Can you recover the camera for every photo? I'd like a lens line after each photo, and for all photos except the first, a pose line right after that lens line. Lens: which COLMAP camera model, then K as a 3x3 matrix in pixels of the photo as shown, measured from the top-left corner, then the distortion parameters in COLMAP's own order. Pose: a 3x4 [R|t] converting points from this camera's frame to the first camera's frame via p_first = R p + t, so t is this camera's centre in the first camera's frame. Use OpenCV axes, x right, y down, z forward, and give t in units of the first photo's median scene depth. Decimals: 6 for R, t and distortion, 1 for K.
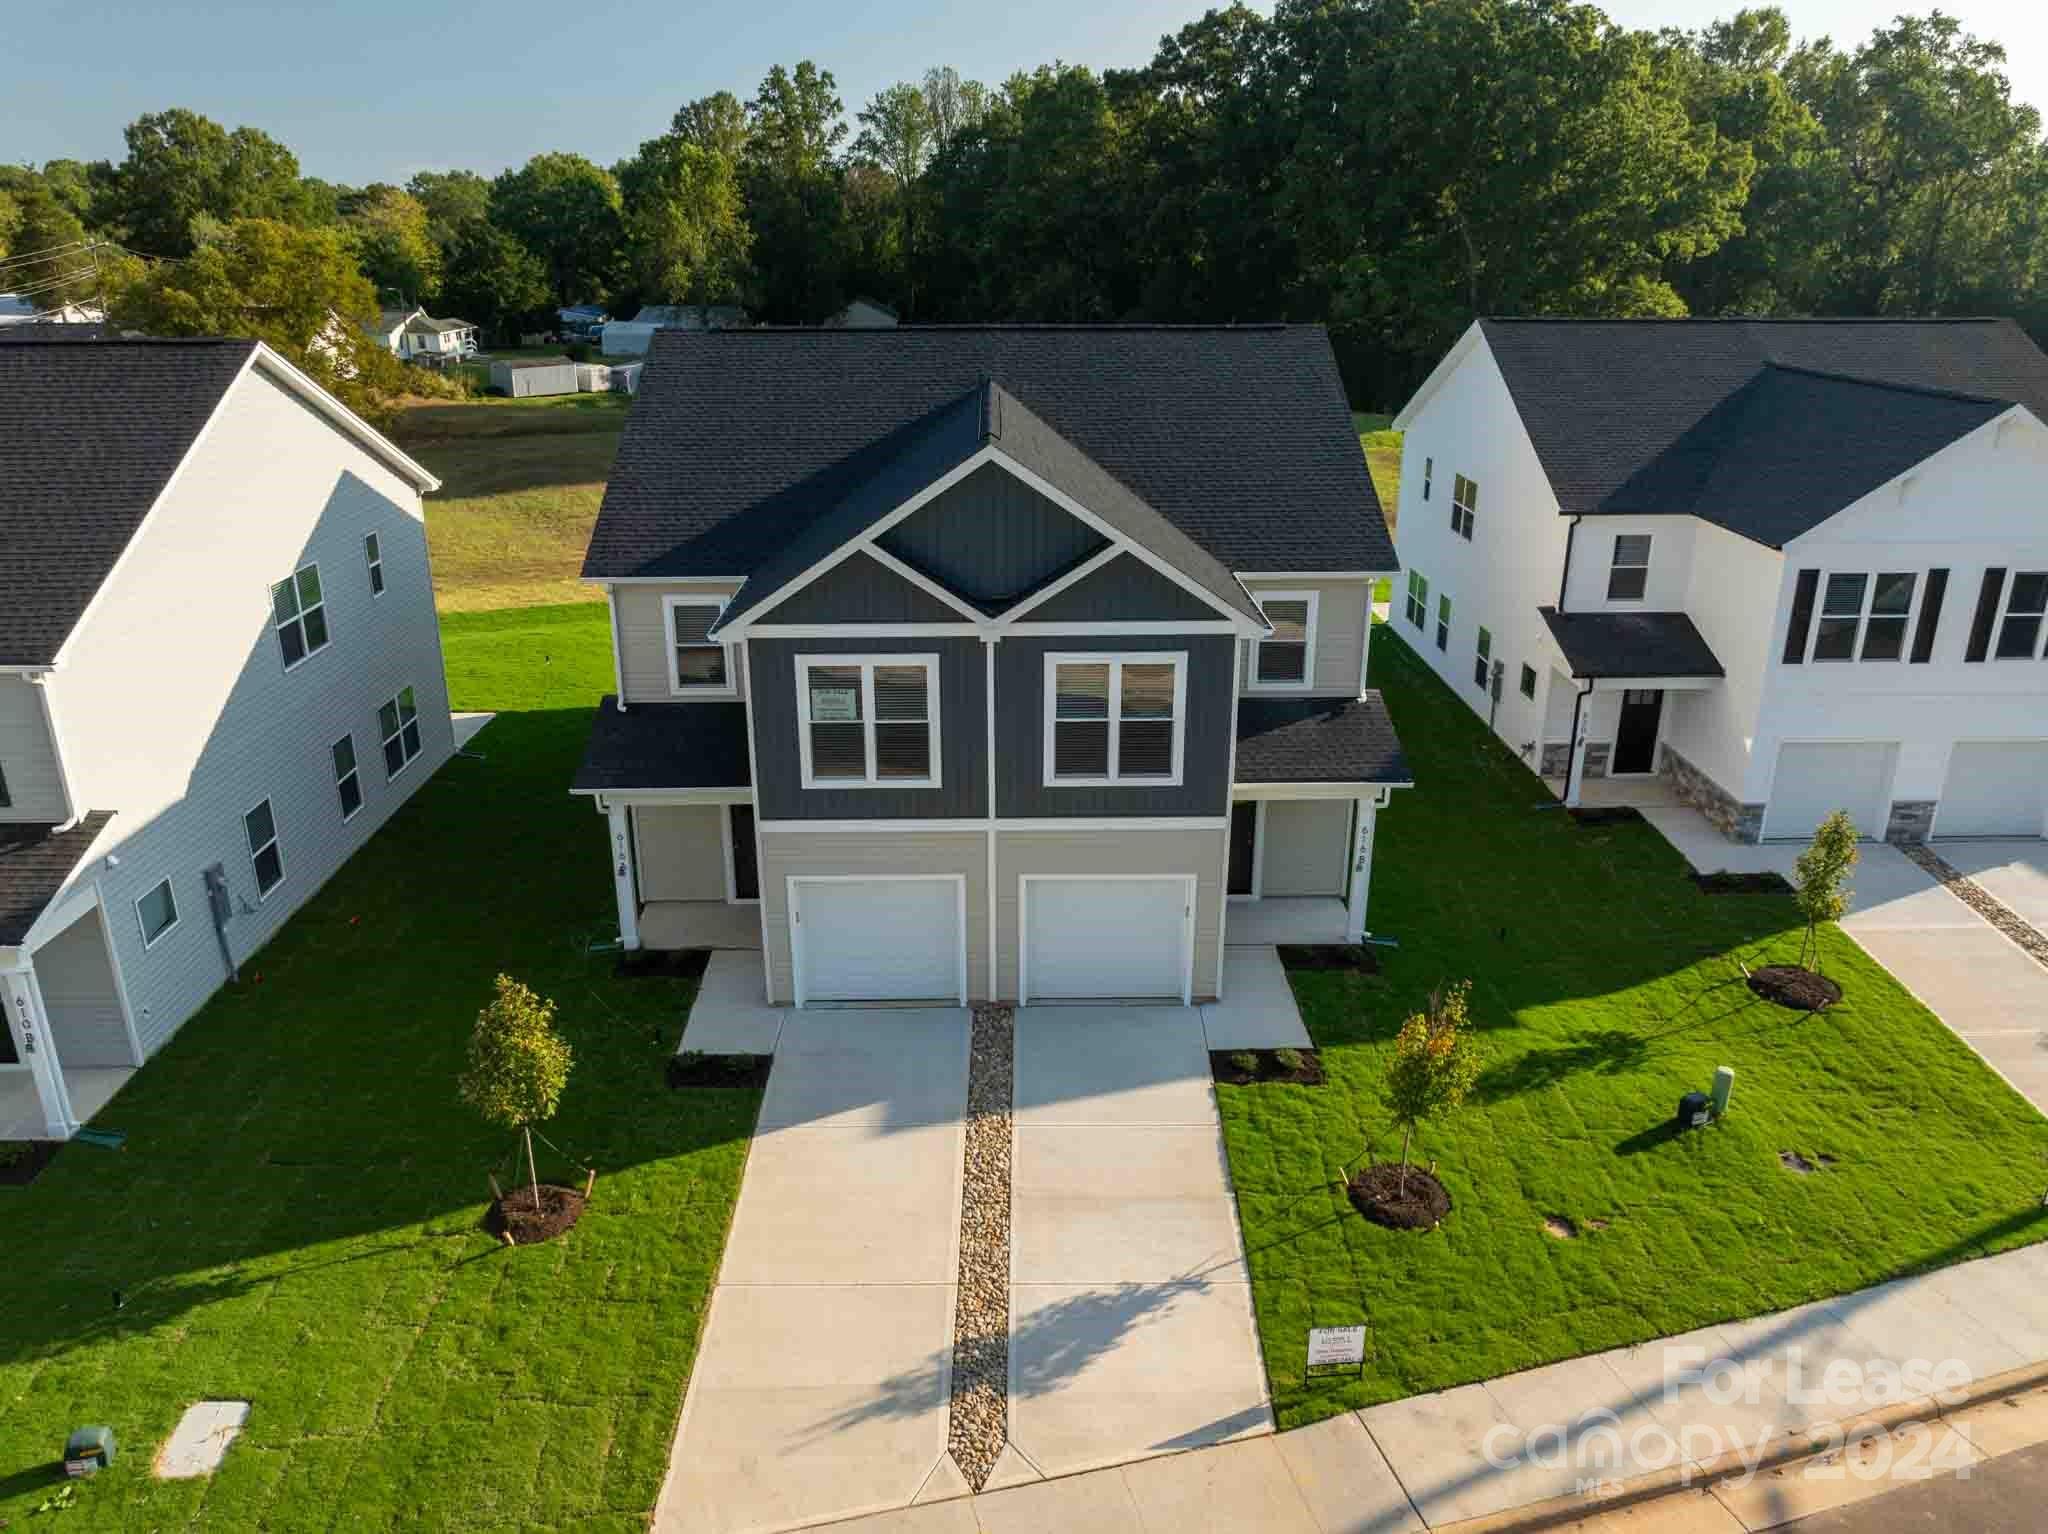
lens RADIAL K [[1455.1, 0, 1017.3], [0, 1455.1, 773.3], [0, 0, 1]] dist [-0.029928, 0.016943]
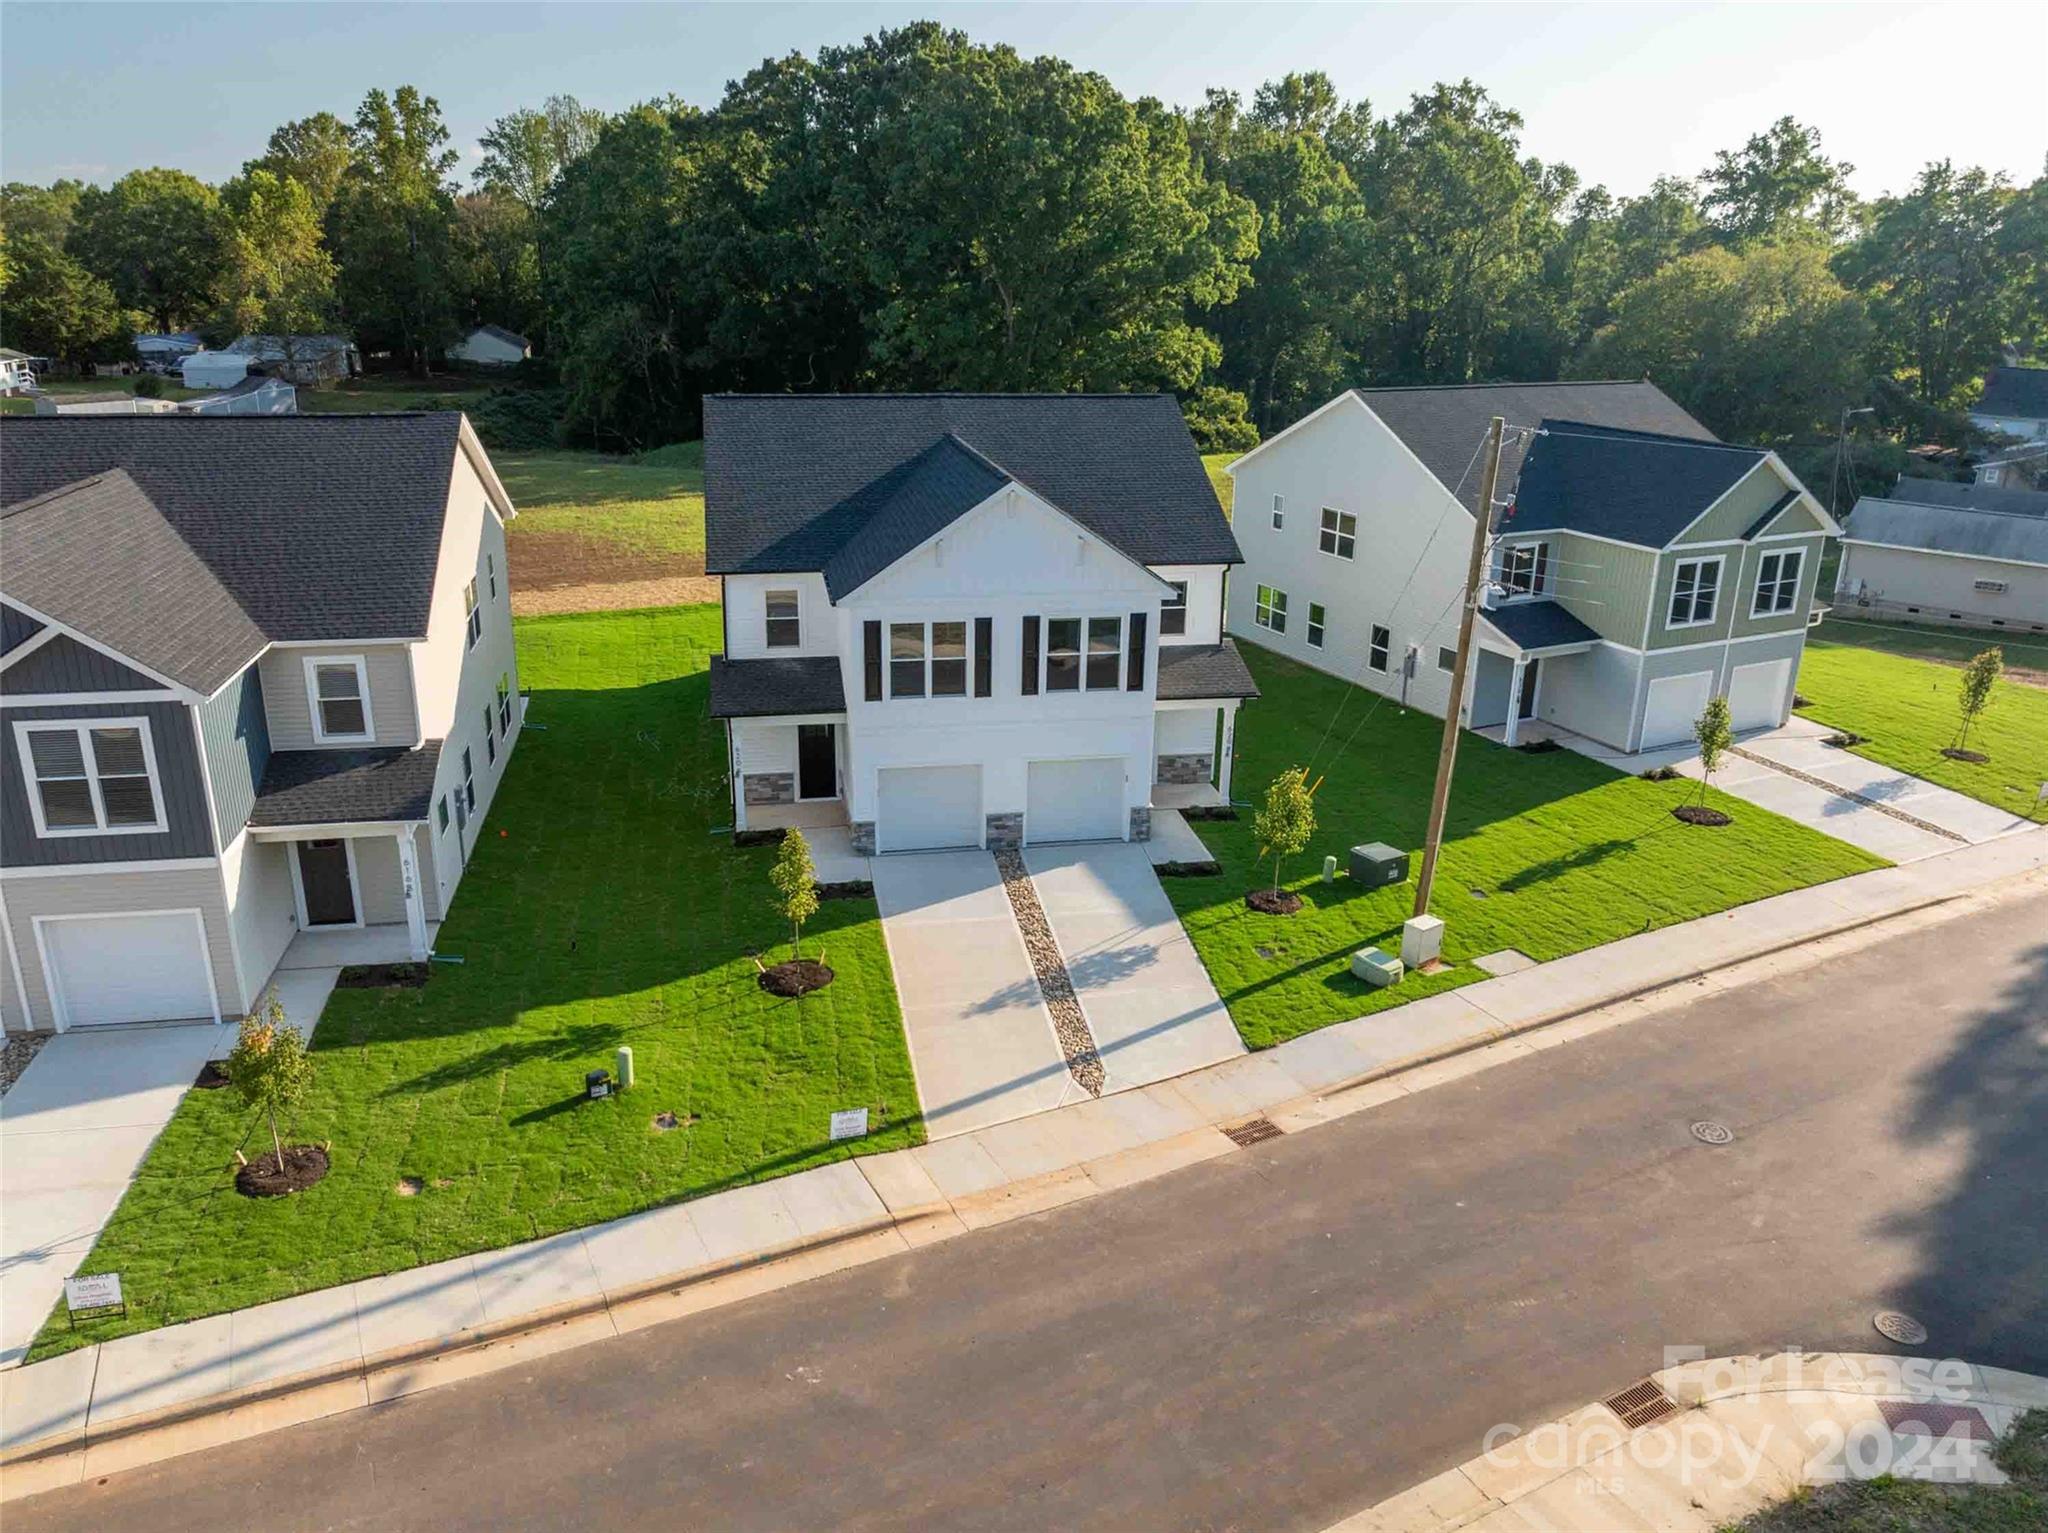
lens RADIAL K [[1492.6, 0, 1017.9], [0, 1492.6, 773.5], [0, 0, 1]] dist [-0.037904, 0.032394]
pose [[0.985618, -0.038108, 0.164637, 0.451289], [0.041308, 0.999017, -0.016057, 0.006739], [-0.163864, 0.022627, 0.986223, -0.204324]]
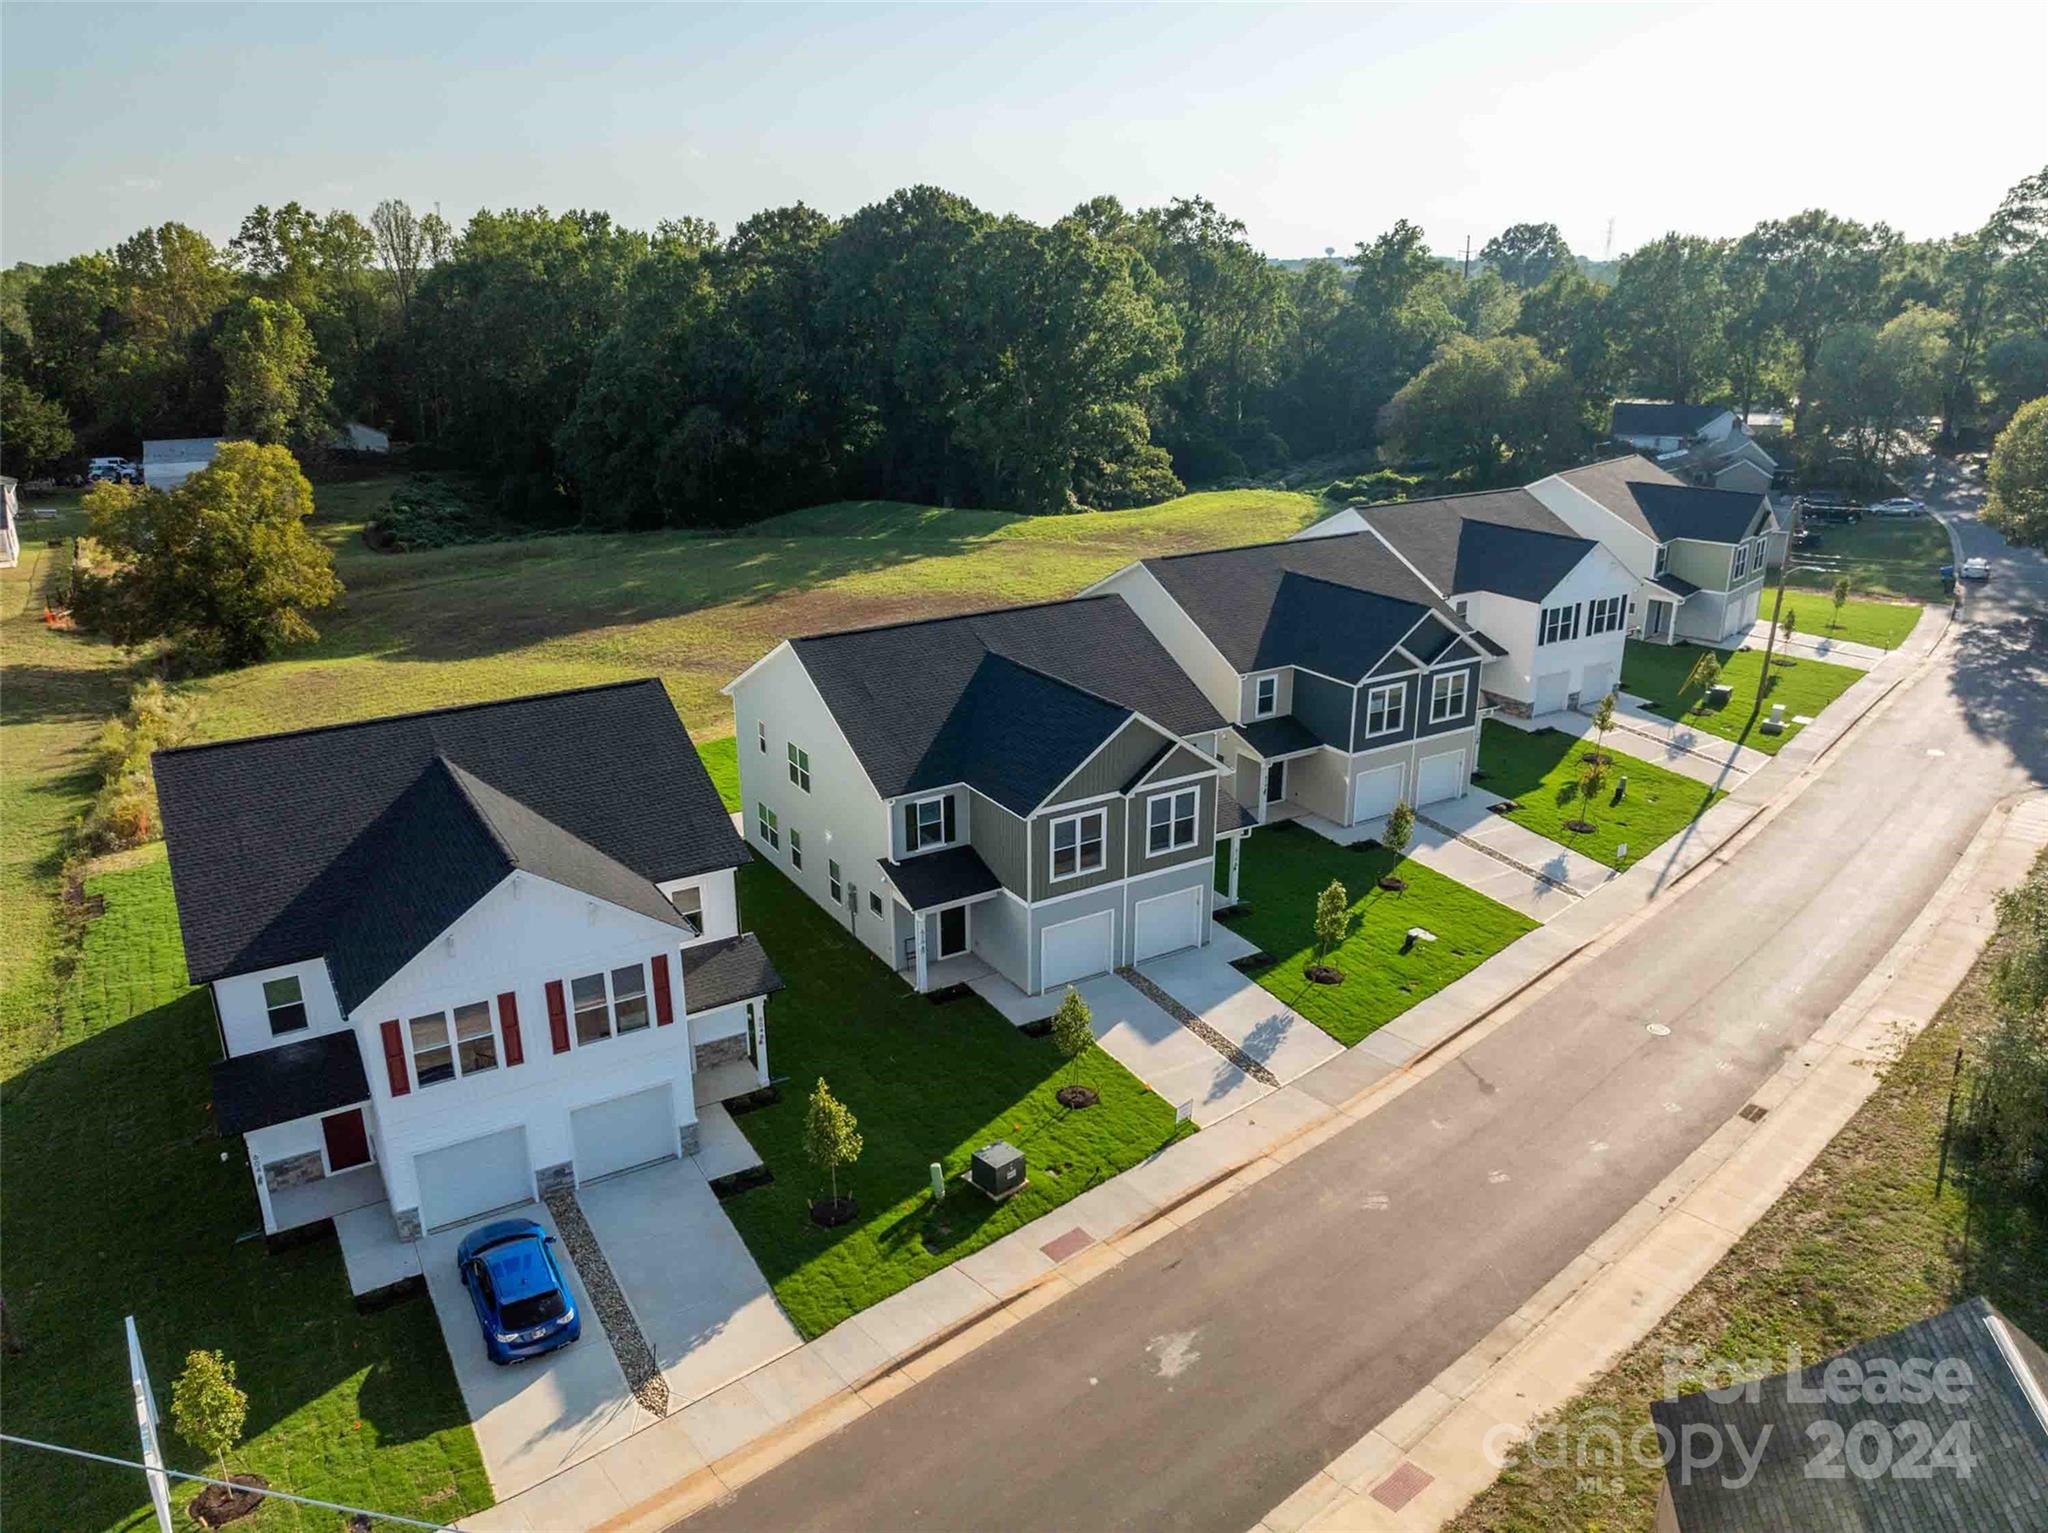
lens RADIAL K [[1455.1, 0, 1017.3], [0, 1455.1, 772.8], [0, 0, 1]] dist [-0.029928, 0.016943]
pose [[0.861344, -0.170006, 0.478733, -1.534518], [0.181713, 0.983102, 0.022175, -0.079767], [-0.474413, 0.067892, 0.877681, -0.802398]]
